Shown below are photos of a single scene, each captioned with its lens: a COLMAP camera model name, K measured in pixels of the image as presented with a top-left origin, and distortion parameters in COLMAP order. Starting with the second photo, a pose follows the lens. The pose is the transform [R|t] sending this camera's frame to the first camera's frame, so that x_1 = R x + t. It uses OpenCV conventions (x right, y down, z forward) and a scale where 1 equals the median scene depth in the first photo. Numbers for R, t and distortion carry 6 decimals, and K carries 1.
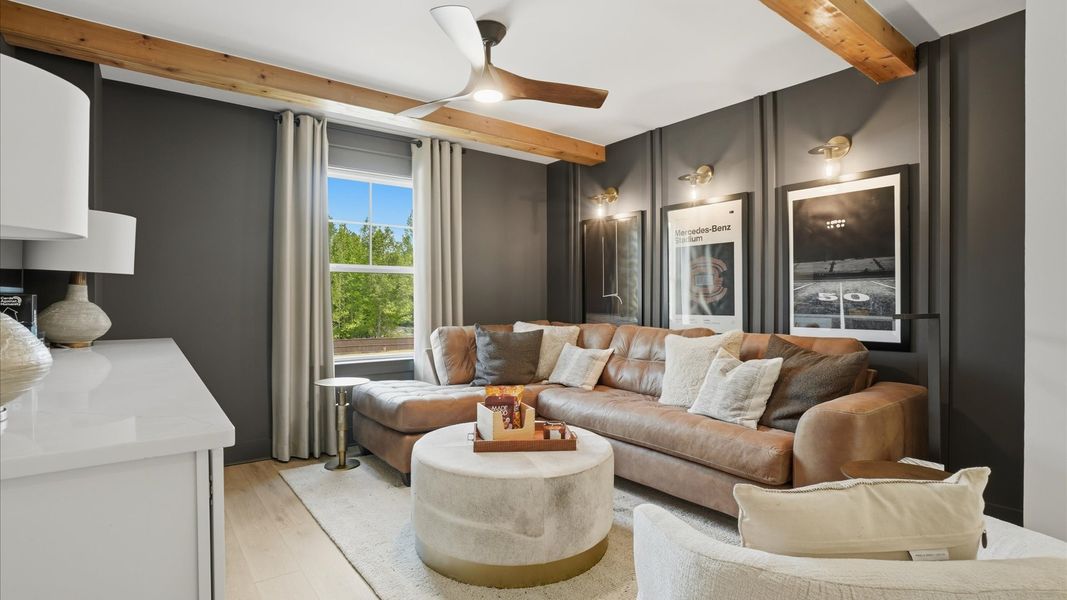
lens RADIAL K [[505.5, 0, 529.3], [0, 505.5, 301.4], [0, 0, 1]] dist [-0.025640, 0.000209]
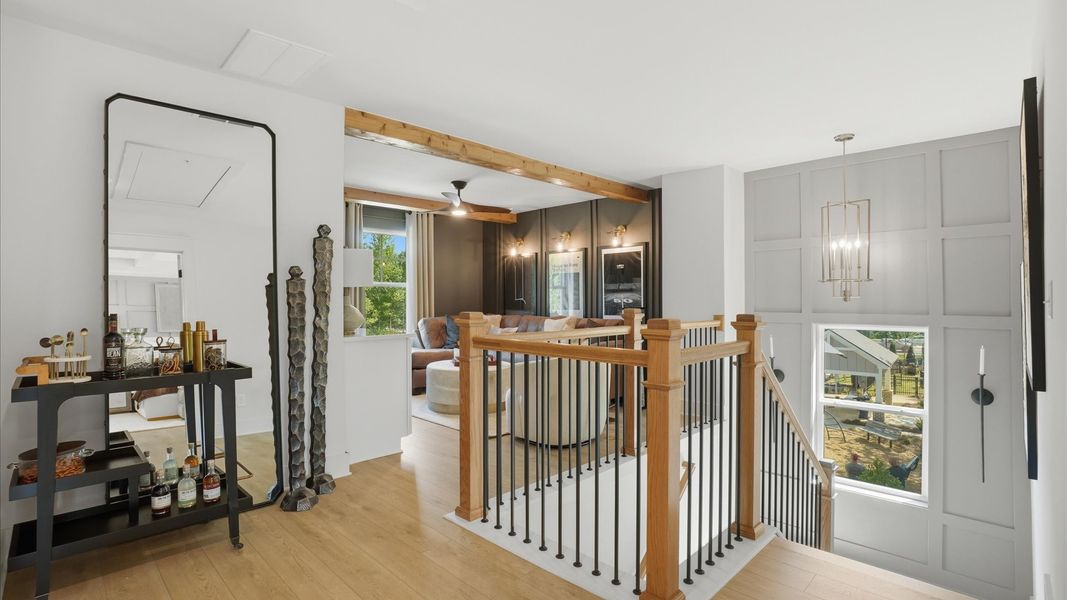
lens RADIAL K [[505.5, 0, 533.5], [0, 505.5, 304.8], [0, 0, 1]] dist [-0.025640, 0.000209]
pose [[0.990219, -0.005130, 0.139429, -0.041745], [0.003680, 0.999936, 0.010655, -0.012227], [-0.139474, -0.010038, 0.990175, -0.838771]]
